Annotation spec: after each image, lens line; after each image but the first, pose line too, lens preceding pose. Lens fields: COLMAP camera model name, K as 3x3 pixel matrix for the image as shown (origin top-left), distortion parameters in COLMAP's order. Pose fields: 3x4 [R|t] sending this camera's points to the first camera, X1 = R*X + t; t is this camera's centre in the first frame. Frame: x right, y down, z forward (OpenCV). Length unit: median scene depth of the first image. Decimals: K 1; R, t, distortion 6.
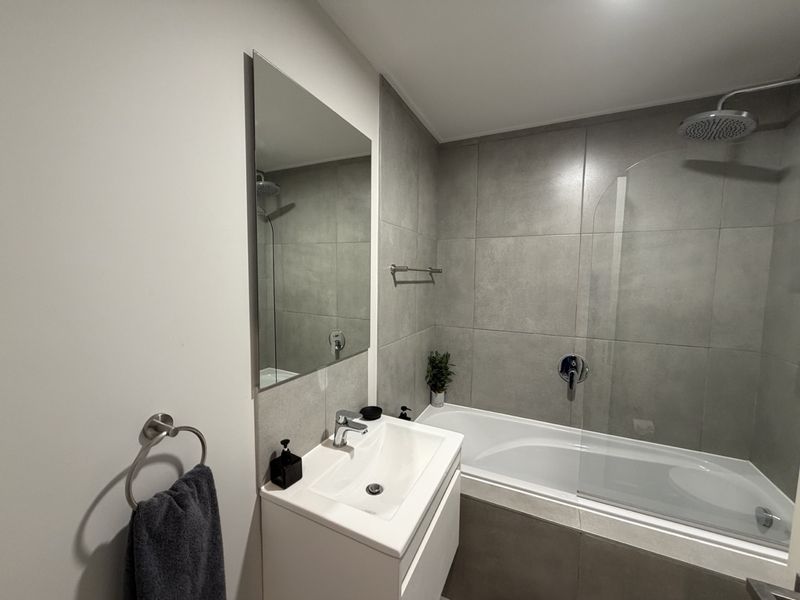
lens RADIAL K [[318.6, 0, 398.6], [0, 318.6, 300.0], [0, 0, 1]] dist [0.003467, 0.000465]
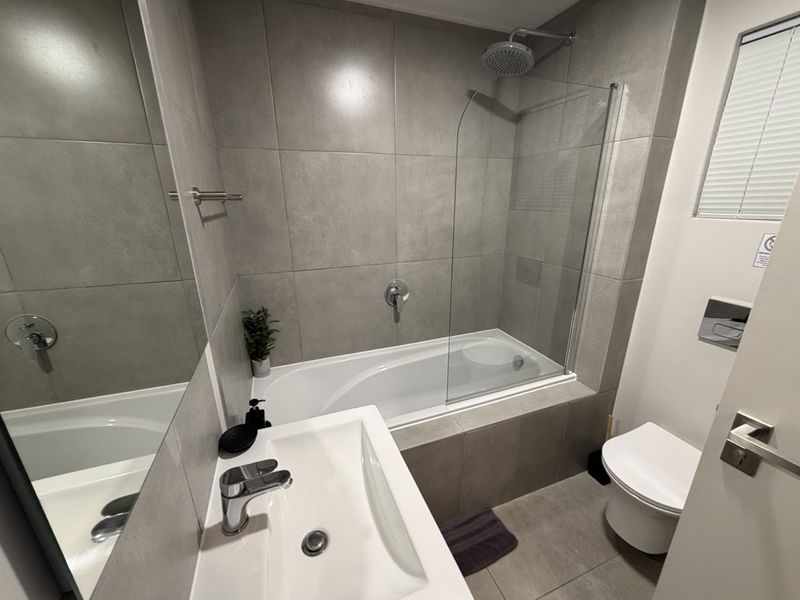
lens RADIAL K [[318.6, 0, 399.0], [0, 318.6, 301.6], [0, 0, 1]] dist [0.003467, 0.000465]
pose [[0.694665, -0.238219, 0.678744, -0.152493], [0.074898, 0.962397, 0.261118, -0.028917], [-0.715424, -0.130553, 0.686385, 0.256861]]
